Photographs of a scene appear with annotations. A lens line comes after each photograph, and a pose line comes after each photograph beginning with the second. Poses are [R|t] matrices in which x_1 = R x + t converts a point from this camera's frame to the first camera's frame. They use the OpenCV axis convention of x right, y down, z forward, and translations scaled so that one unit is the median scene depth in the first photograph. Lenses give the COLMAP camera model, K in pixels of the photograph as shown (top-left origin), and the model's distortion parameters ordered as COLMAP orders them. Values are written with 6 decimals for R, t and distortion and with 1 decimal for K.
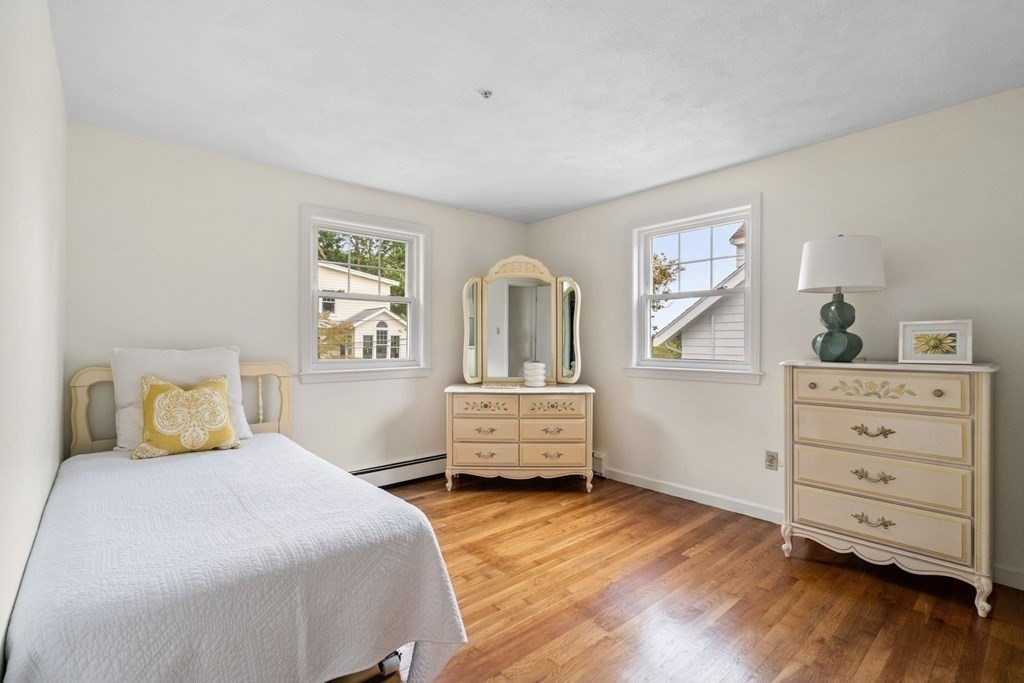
lens RADIAL K [[479.1, 0, 512.0], [0, 479.1, 341.5], [0, 0, 1]] dist [-0.001482, -0.000001]
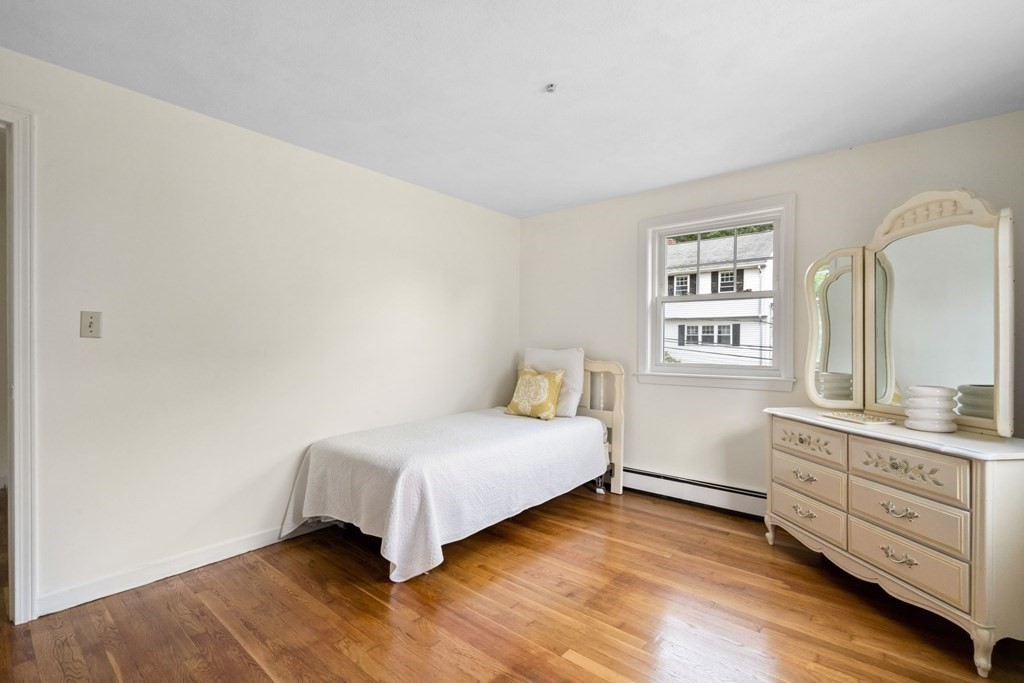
lens RADIAL K [[479.0, 0, 506.3], [0, 479.0, 349.3], [0, 0, 1]] dist [-0.001113, 0.000204]
pose [[0.126818, 0.010606, -0.991869, 0.617049], [-0.007779, 0.999923, 0.009698, 0.002140], [0.991896, 0.006485, 0.126890, 0.543961]]
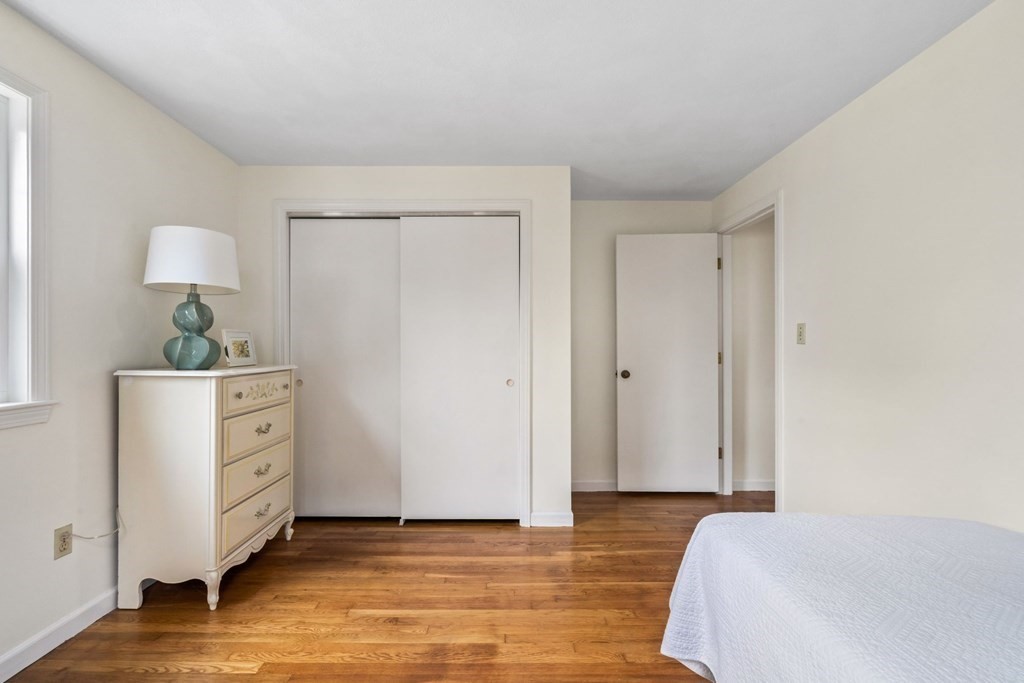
lens RADIAL K [[453.5, 0, 510.6], [0, 453.5, 349.1], [0, 0, 1]] dist [0.000641, 0.000342]
pose [[-0.750257, -0.003780, 0.661136, -0.252589], [0.001621, 0.999970, 0.007557, -0.001231], [-0.661145, 0.006742, -0.750228, 0.987637]]
